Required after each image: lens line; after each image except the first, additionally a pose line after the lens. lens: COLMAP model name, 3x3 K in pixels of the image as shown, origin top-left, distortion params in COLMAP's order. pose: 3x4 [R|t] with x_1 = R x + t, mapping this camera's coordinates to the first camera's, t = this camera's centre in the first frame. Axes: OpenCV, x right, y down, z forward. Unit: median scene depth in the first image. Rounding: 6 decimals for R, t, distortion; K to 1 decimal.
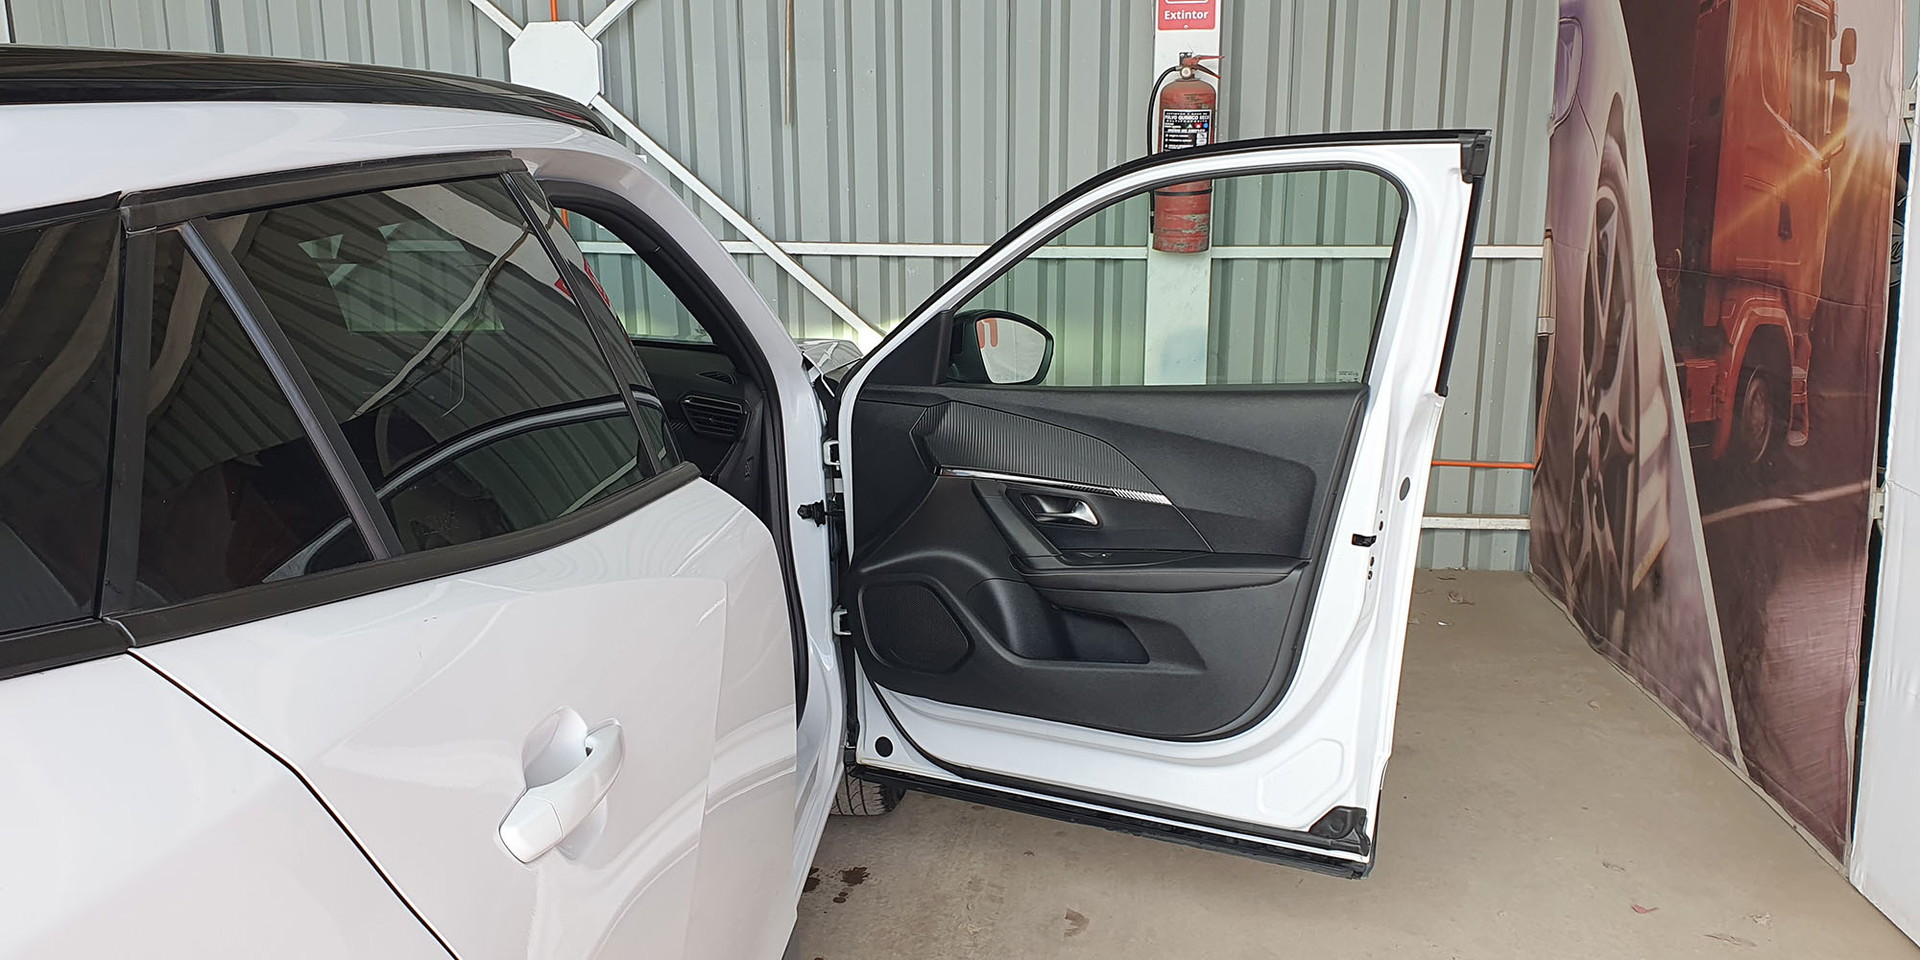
lens RADIAL K [[1475.3, 0, 955.3], [0, 1475.3, 445.9], [0, 0, 1]] dist [0.101816, -0.198012]
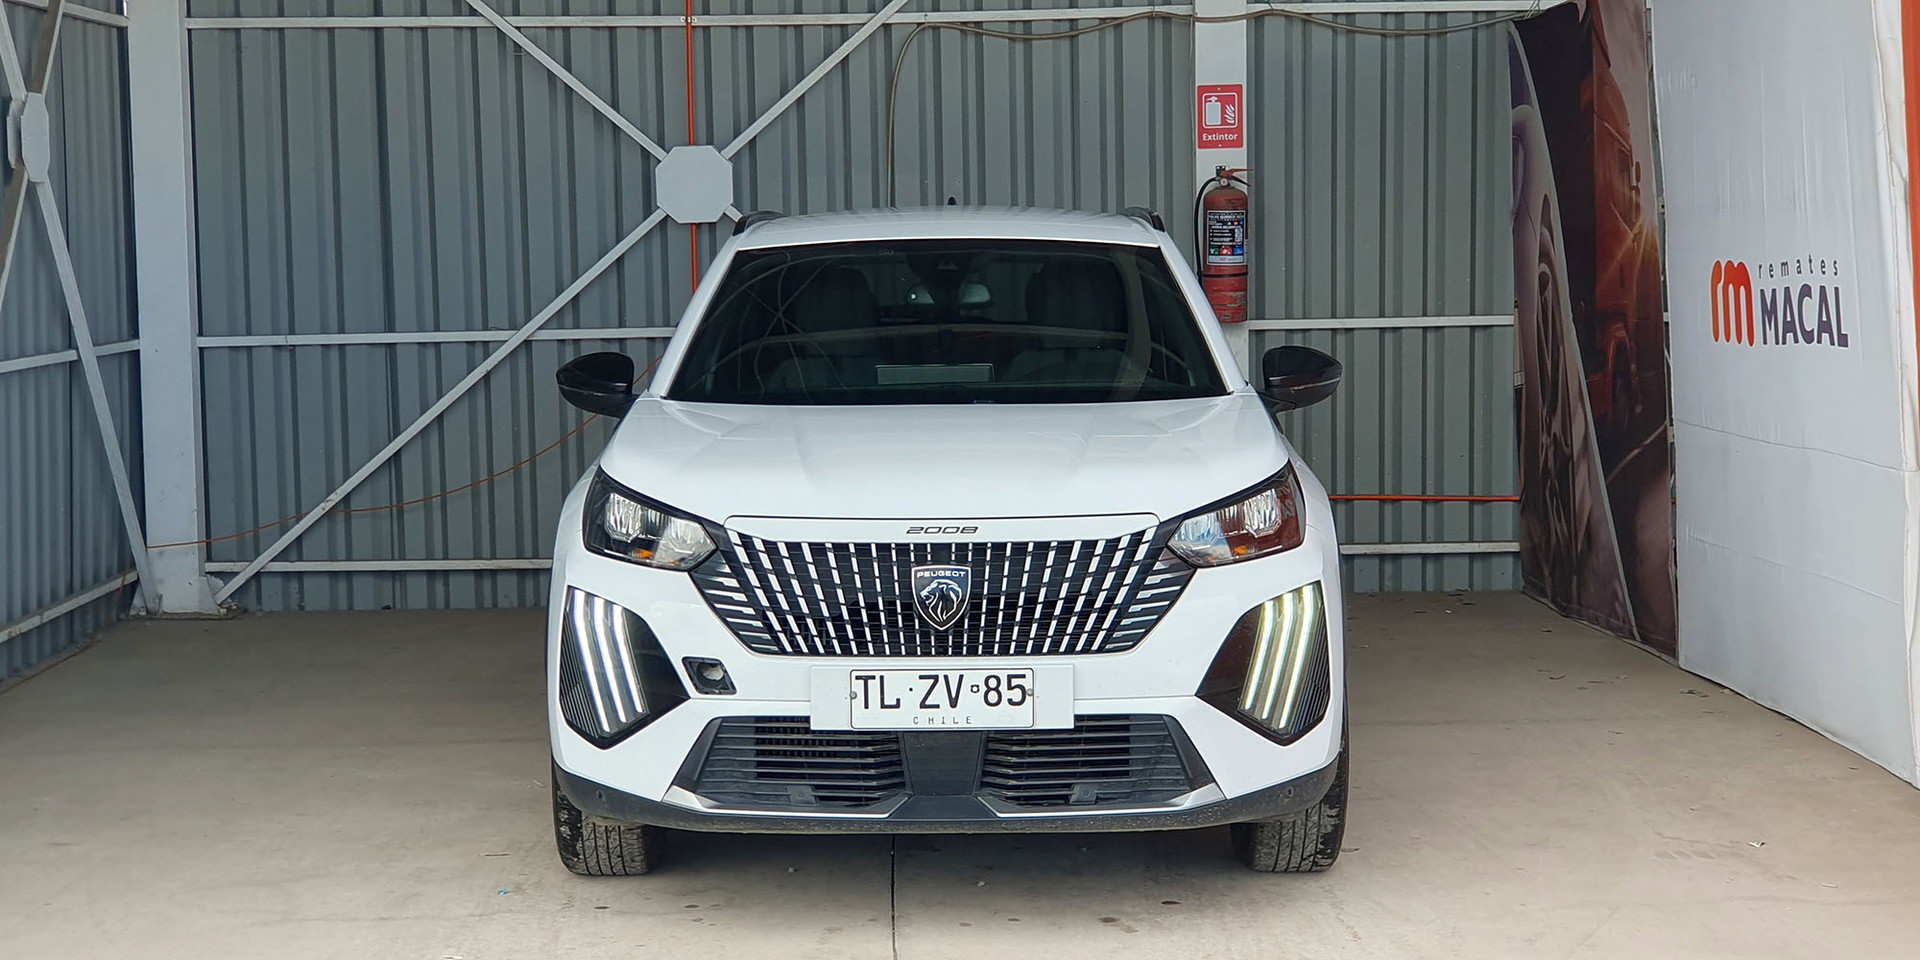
lens RADIAL K [[2650.6, 0, 933.3], [0, 2650.6, 437.3], [0, 0, 1]] dist [0.253069, -1.510702]
pose [[0.994700, -0.023950, 0.099988, -0.319633], [0.036903, 0.990855, -0.129785, 0.246802], [-0.095965, 0.132787, 0.986488, -1.173229]]
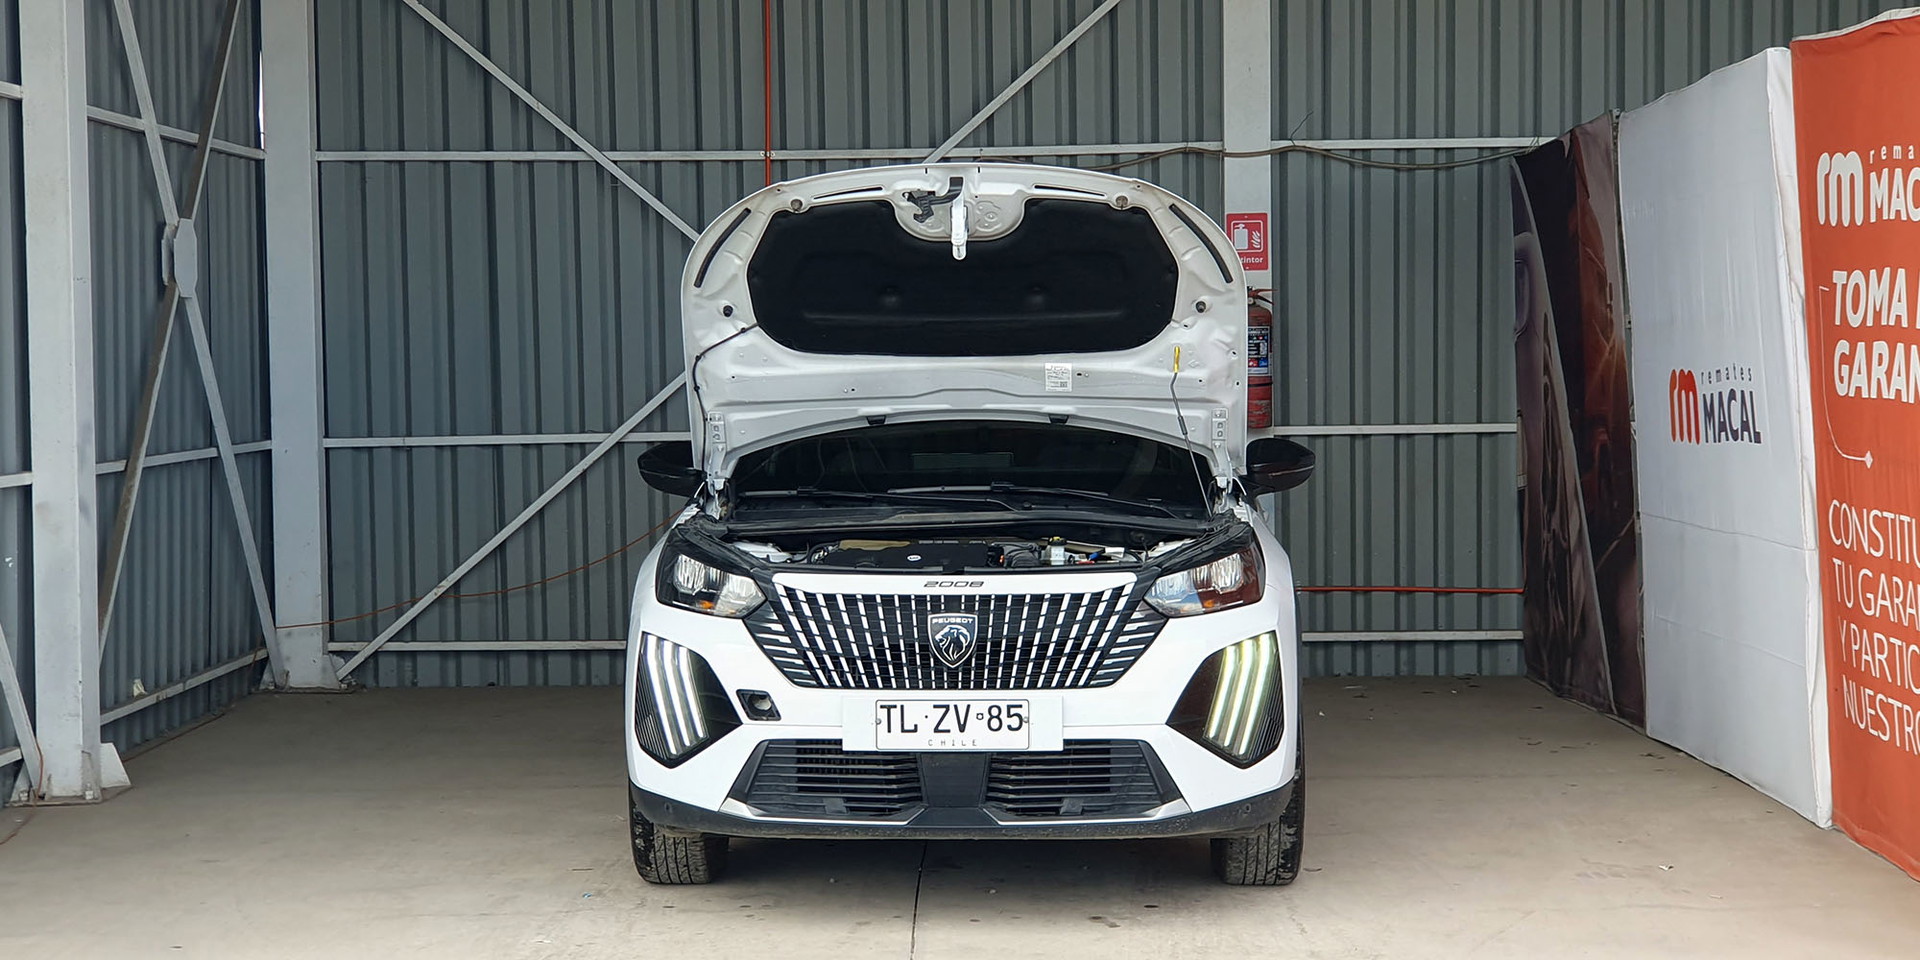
lens RADIAL K [[2600.5, 0, 960.0], [0, 2600.5, 480.0], [0, 0, 1]] dist [0.236644, -1.327483]
pose [[0.997030, -0.016633, 0.075191, -0.300757], [0.028500, 0.986766, -0.159628, 0.295325], [-0.071541, 0.161297, 0.984310, -1.353360]]
